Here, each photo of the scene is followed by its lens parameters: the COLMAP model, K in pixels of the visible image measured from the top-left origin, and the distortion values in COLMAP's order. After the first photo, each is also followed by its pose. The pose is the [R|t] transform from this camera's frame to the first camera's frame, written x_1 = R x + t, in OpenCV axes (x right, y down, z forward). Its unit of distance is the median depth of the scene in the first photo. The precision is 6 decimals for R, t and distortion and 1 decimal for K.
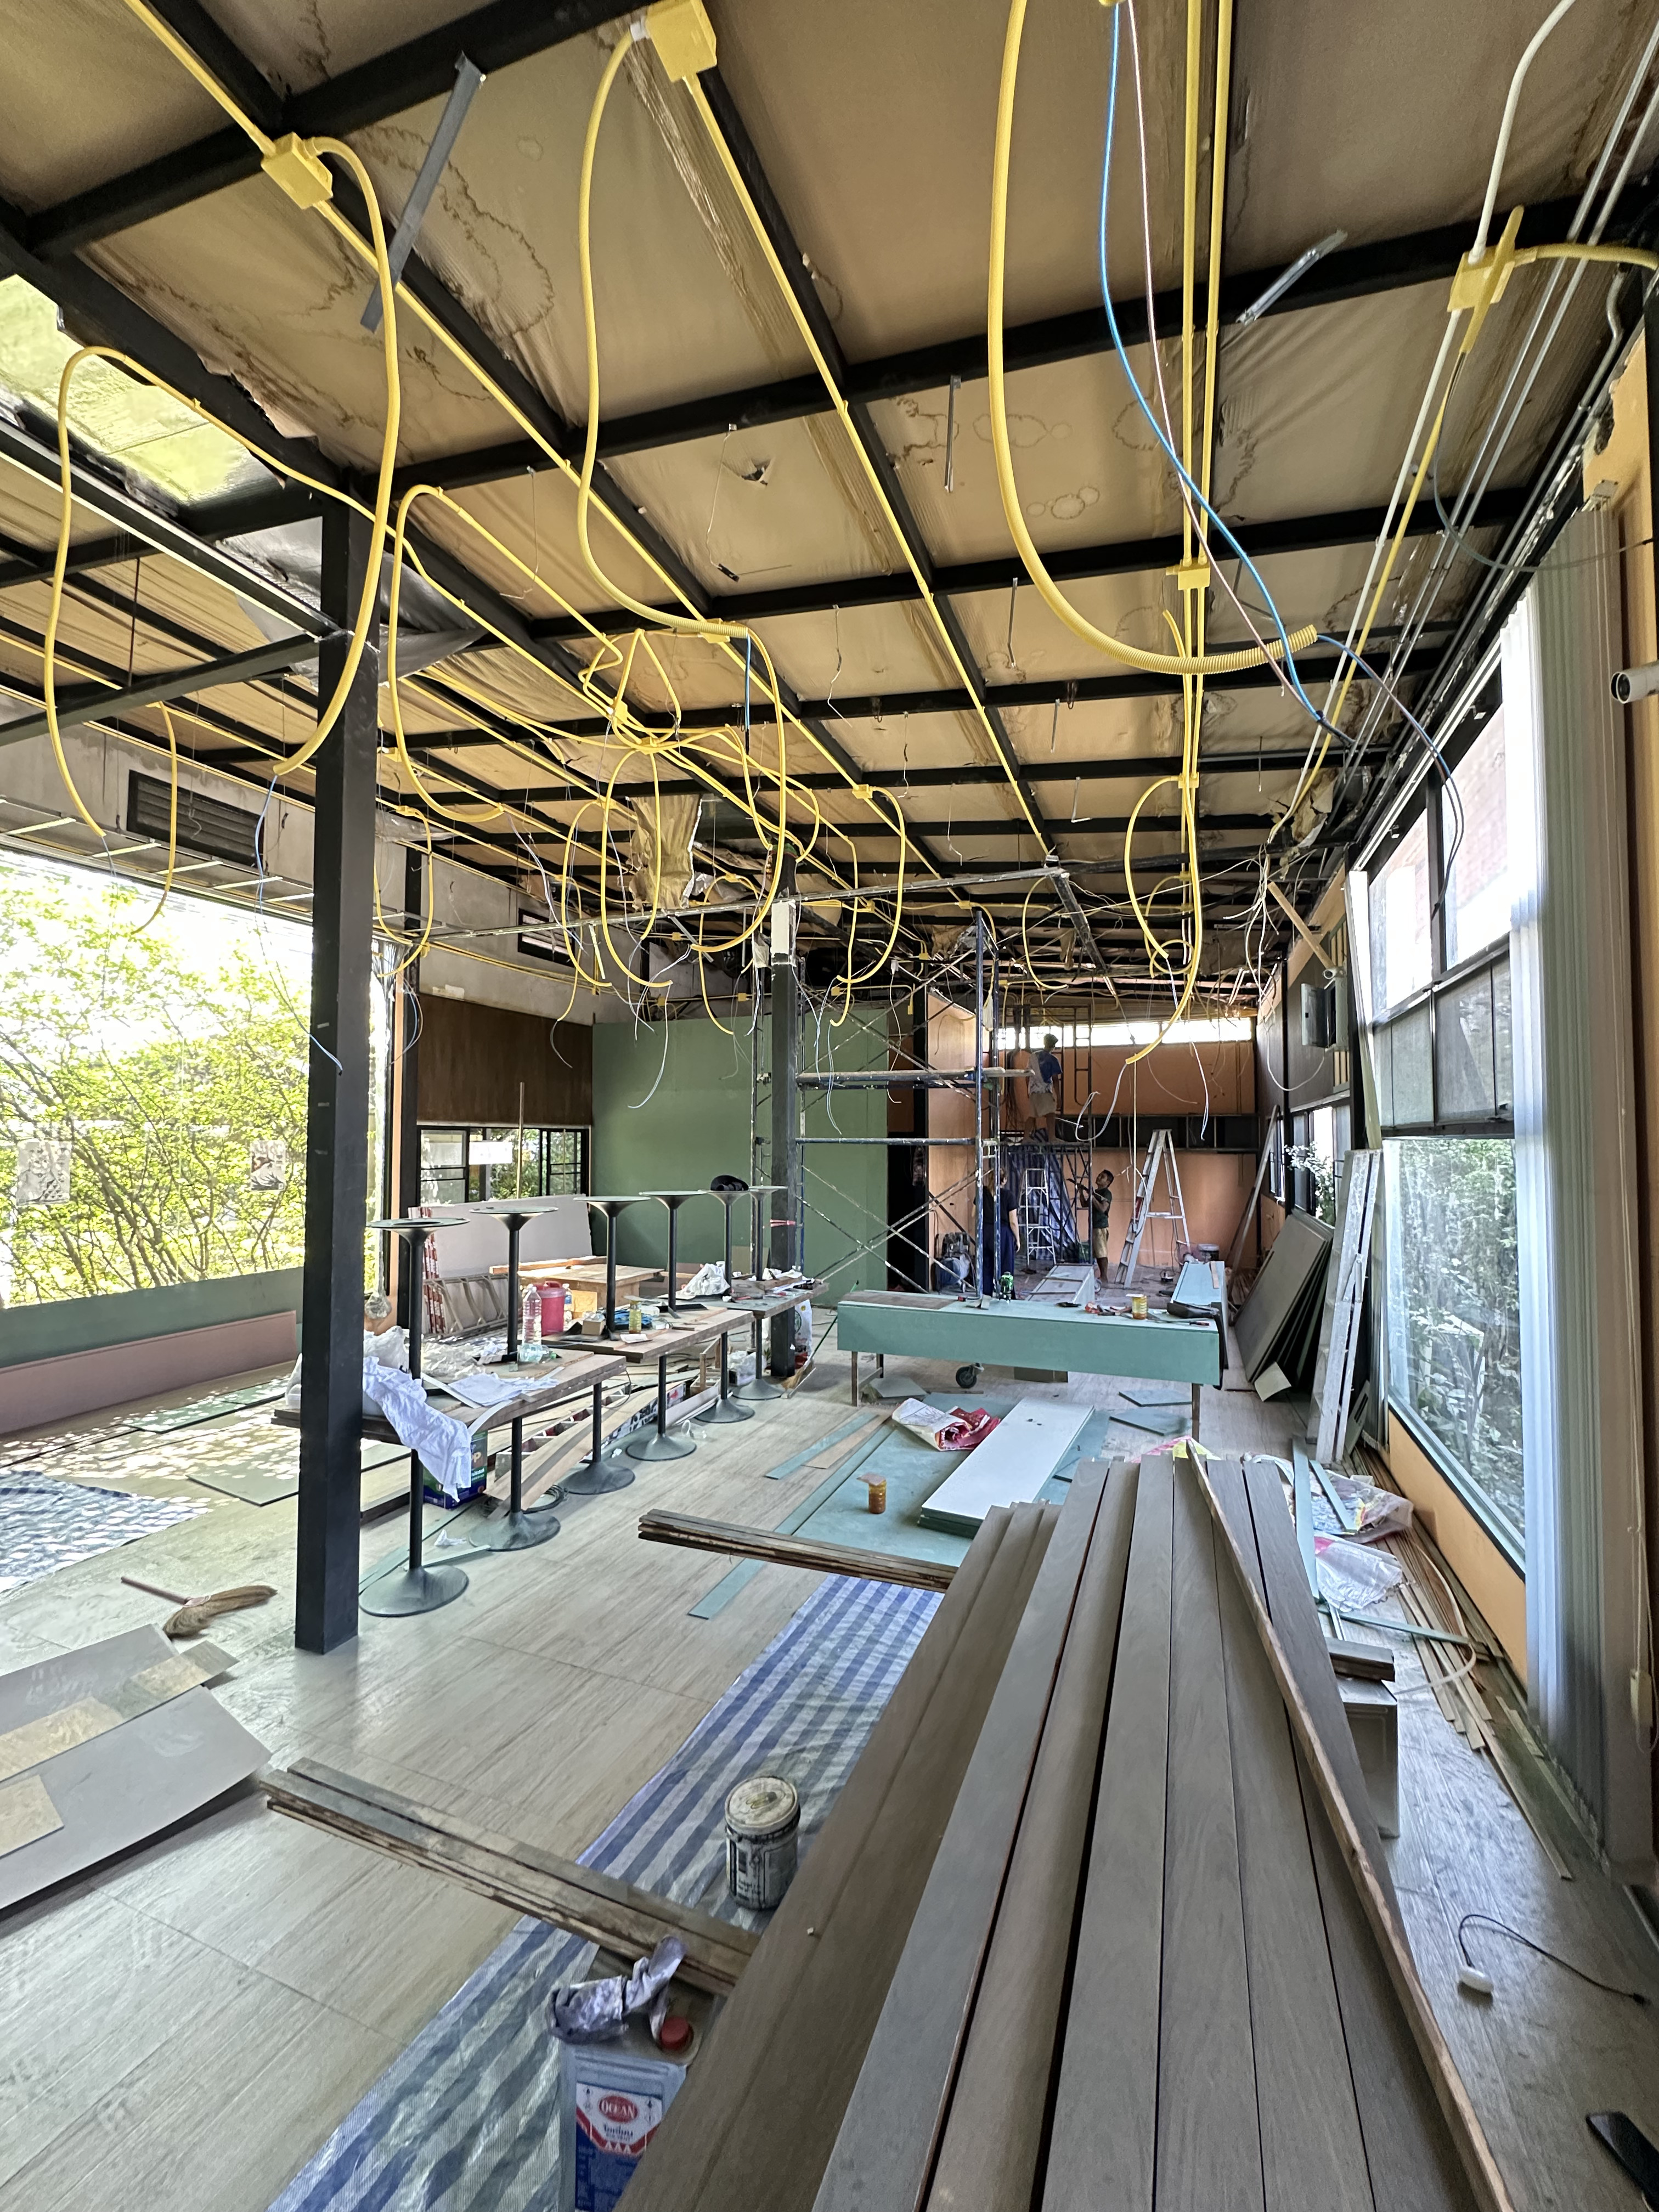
lens RADIAL K [[882.8, 0, 830.4], [0, 882.8, 1106.6], [0, 0, 1]] dist [-0.002197, 0.000333]
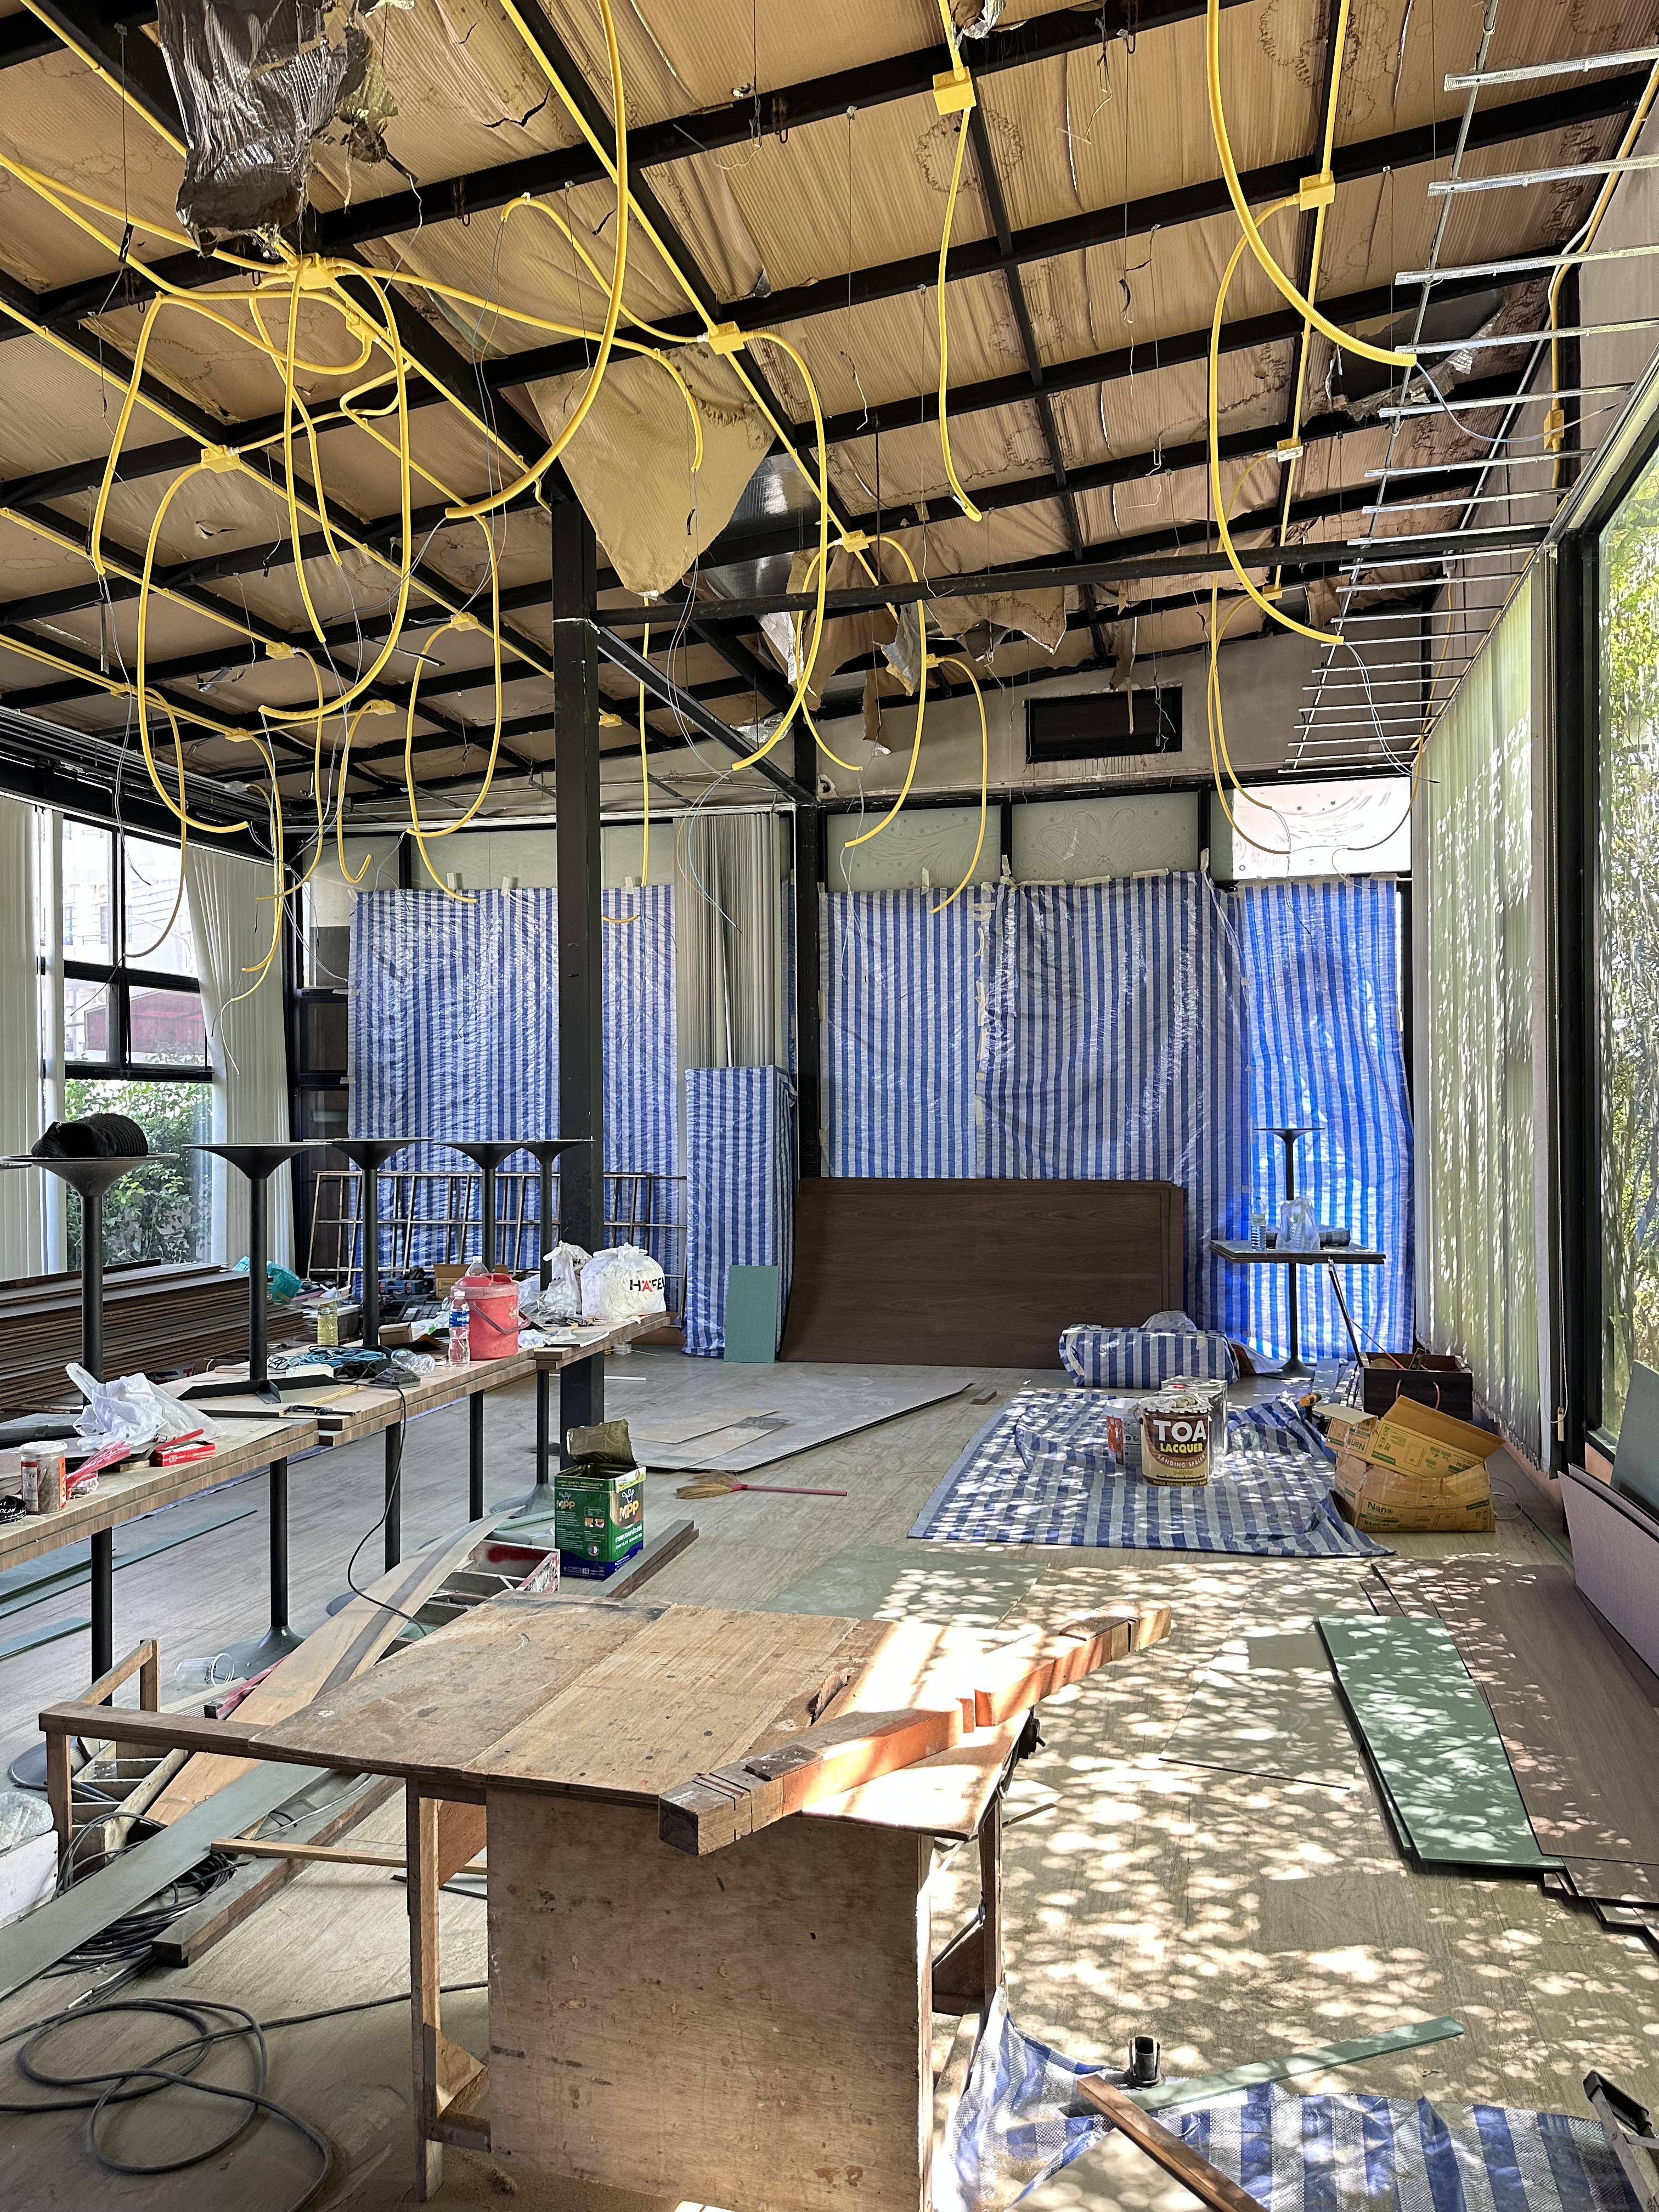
lens RADIAL K [[1549.7, 0, 839.4], [0, 1549.7, 1118.0], [0, 0, 1]] dist [0.083570, -0.105915]
pose [[-0.989008, 0.007801, -0.147654, -0.336363], [0.012875, 0.999358, -0.033440, 0.104519], [0.147299, -0.034974, -0.988474, 1.788295]]
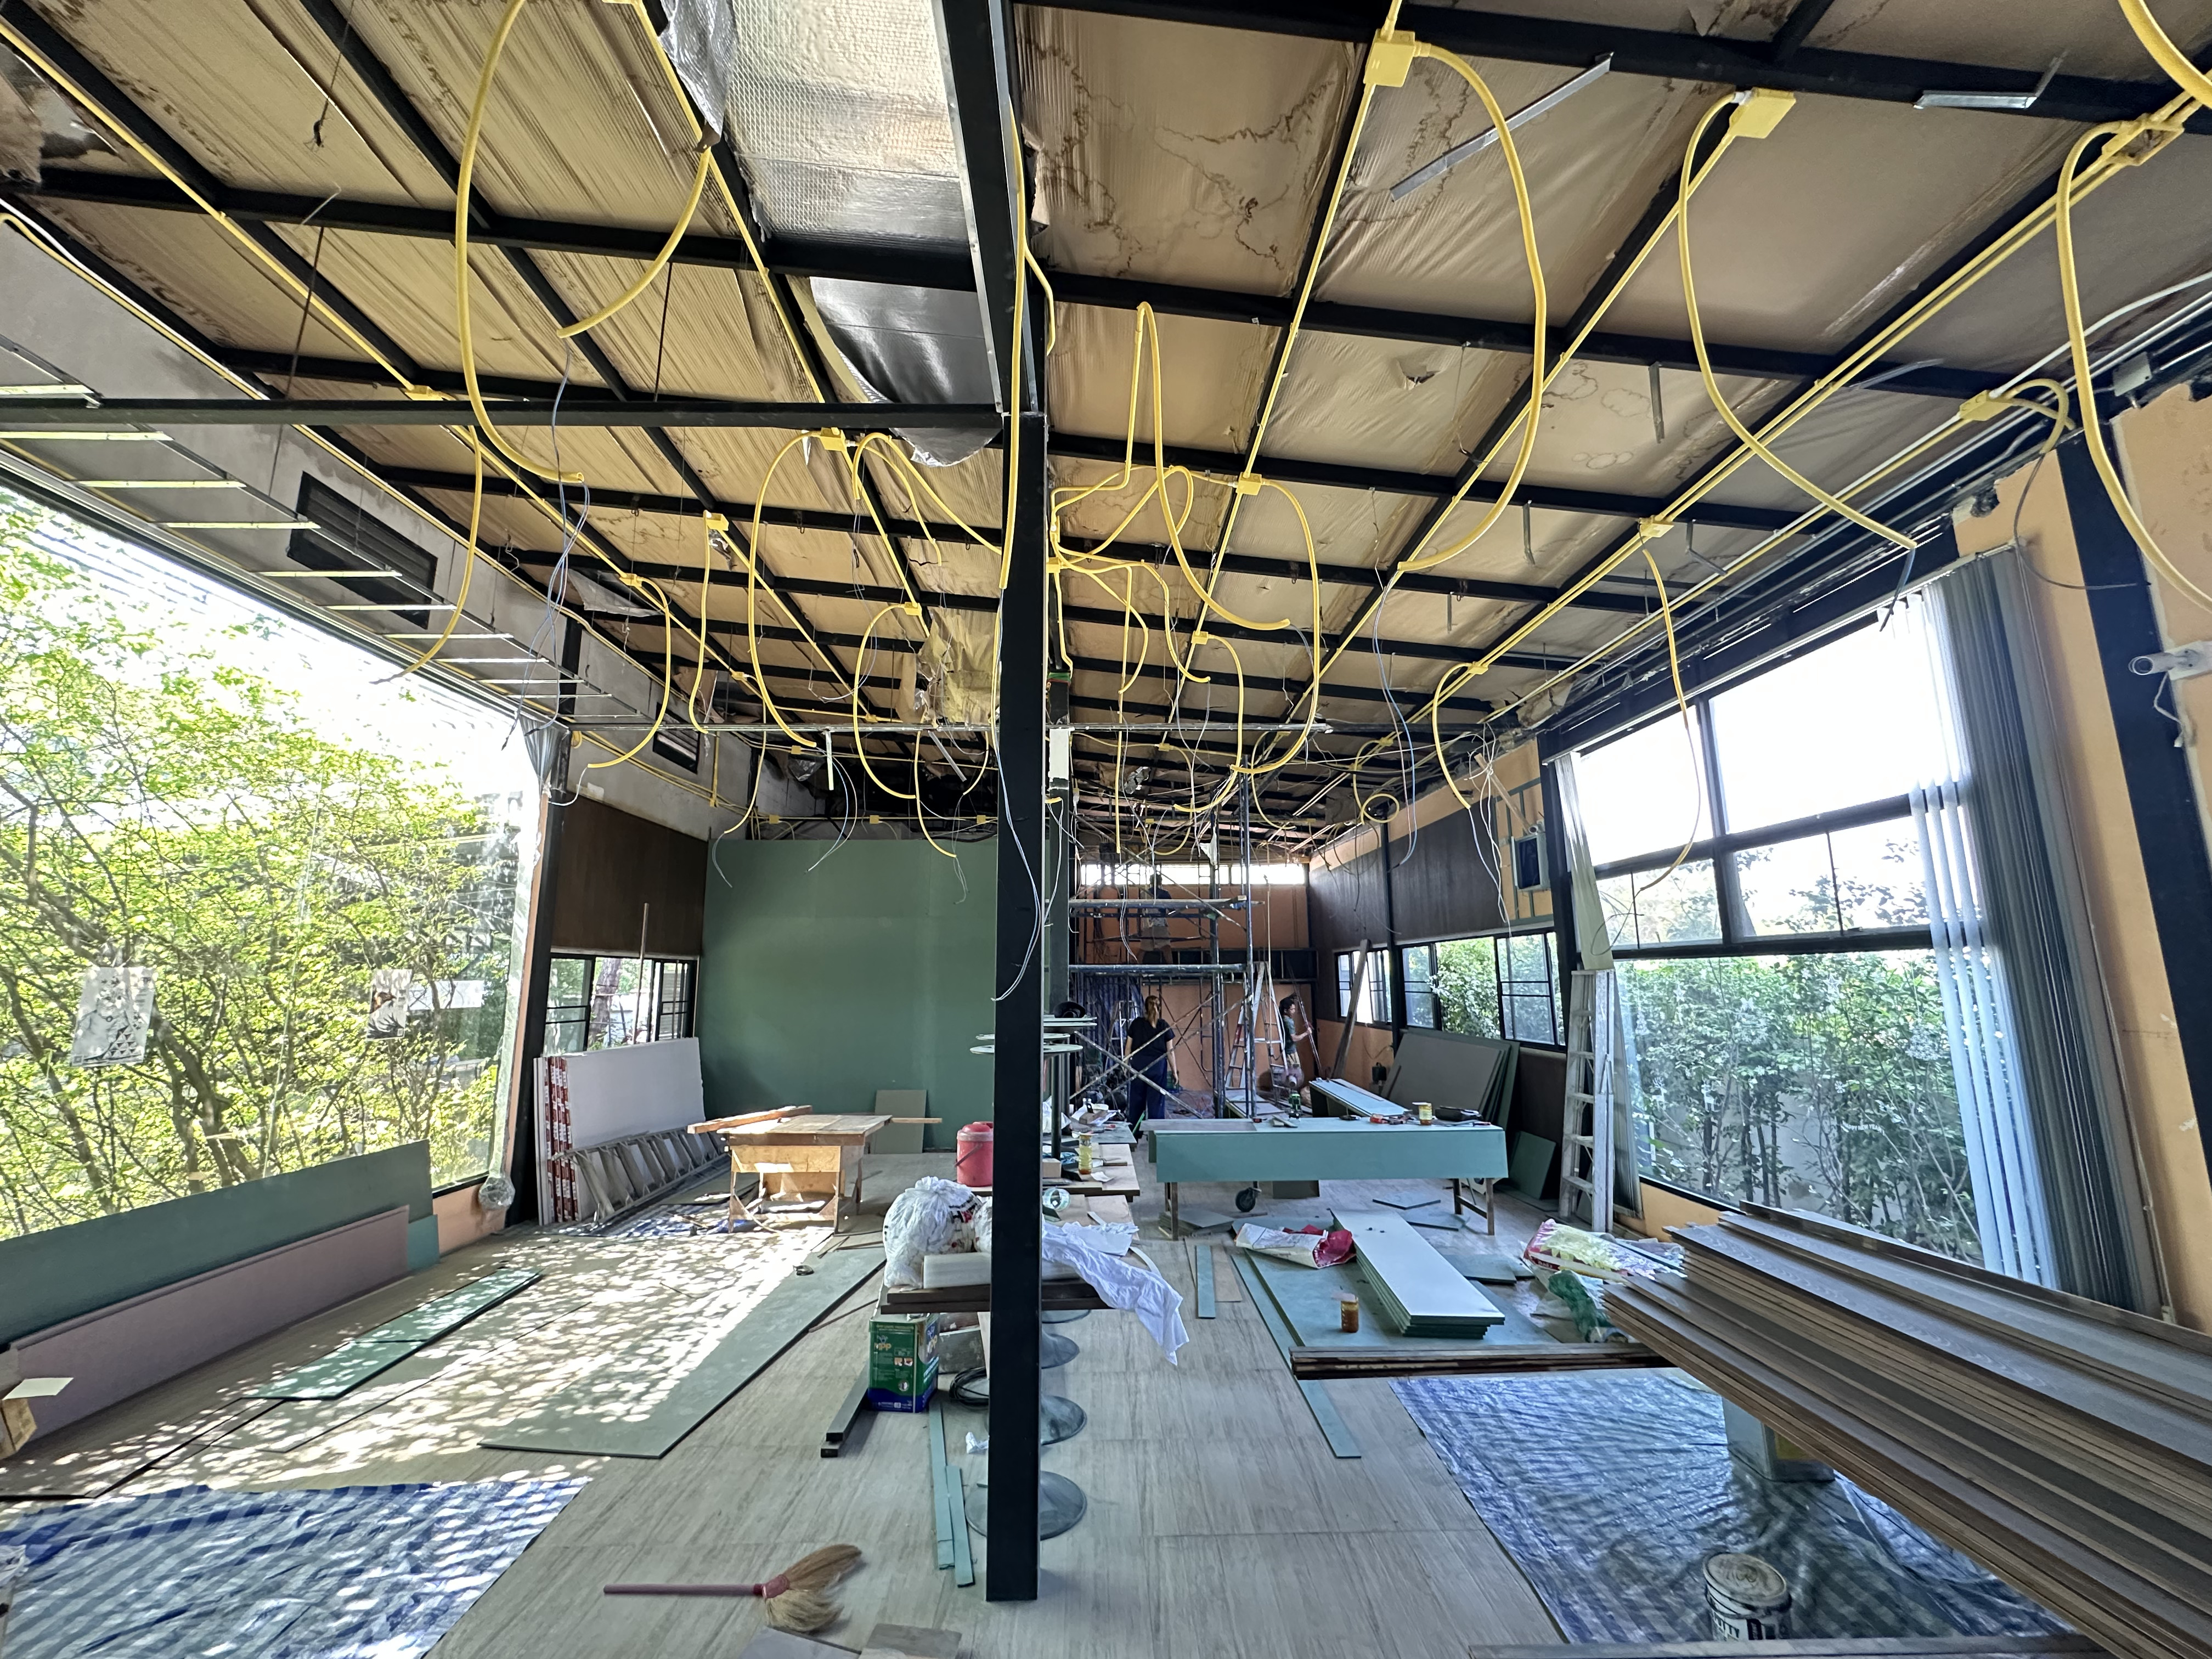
lens RADIAL K [[882.8, 0, 1105.8], [0, 882.8, 825.9], [0, 0, 1]] dist [-0.002197, 0.000333]
pose [[0.921670, 0.059074, 0.383450, -0.477693], [-0.006736, 0.990628, -0.136424, 0.019799], [-0.387916, 0.123155, 0.913430, 0.088047]]
